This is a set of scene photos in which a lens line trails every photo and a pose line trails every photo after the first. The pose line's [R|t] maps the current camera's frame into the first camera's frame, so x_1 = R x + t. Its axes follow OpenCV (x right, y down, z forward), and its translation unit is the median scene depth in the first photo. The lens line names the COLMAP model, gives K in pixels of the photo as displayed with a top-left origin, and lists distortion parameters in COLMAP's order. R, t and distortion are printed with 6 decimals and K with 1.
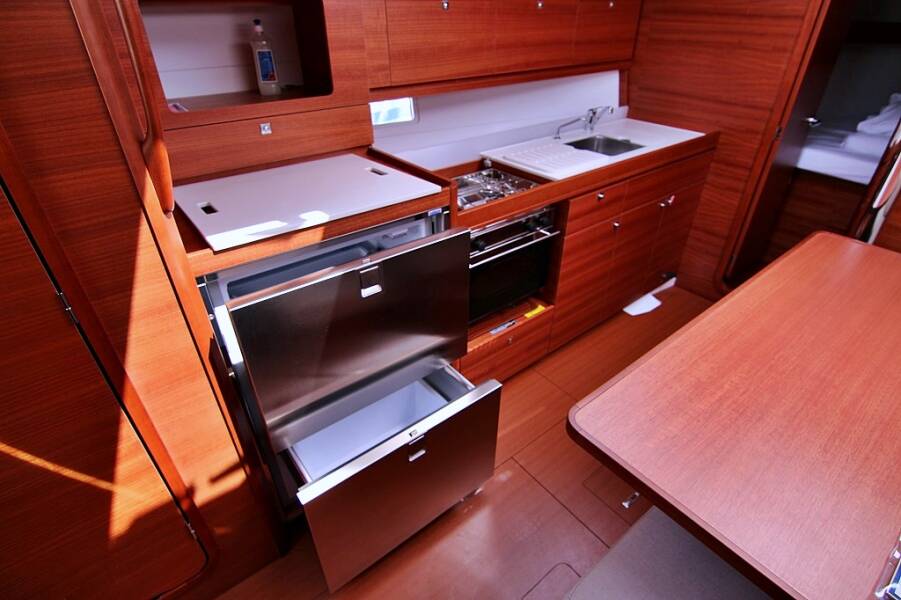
lens RADIAL K [[458.9, 0, 454.4], [0, 458.9, 296.7], [0, 0, 1]] dist [-0.012712, -0.004972]
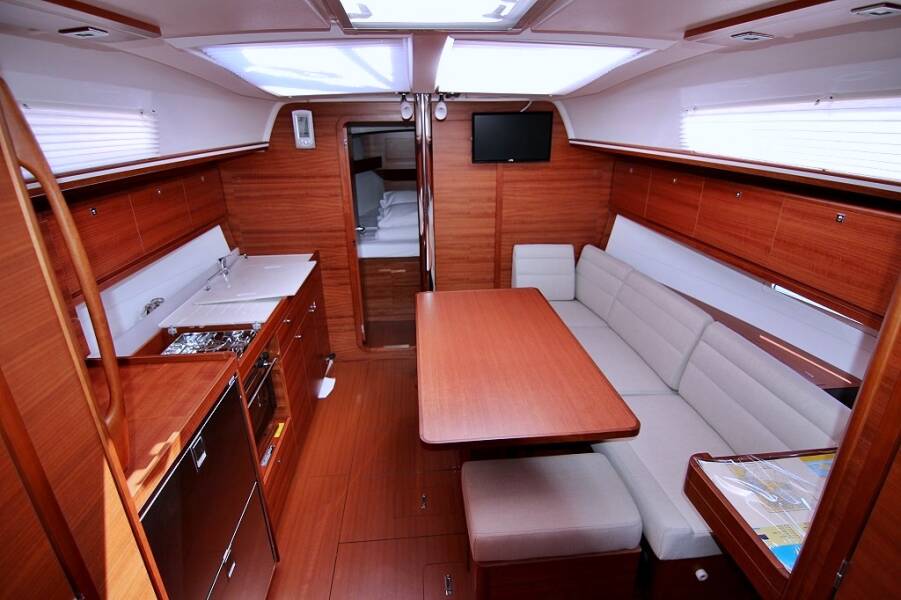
lens RADIAL K [[458.9, 0, 451.7], [0, 458.9, 300.1], [0, 0, 1]] dist [-0.012712, -0.004972]
pose [[0.555986, -0.314358, 0.769453, -0.373828], [0.463084, 0.885893, 0.027318, -0.089391], [-0.690241, 0.341133, 0.638119, -0.149934]]
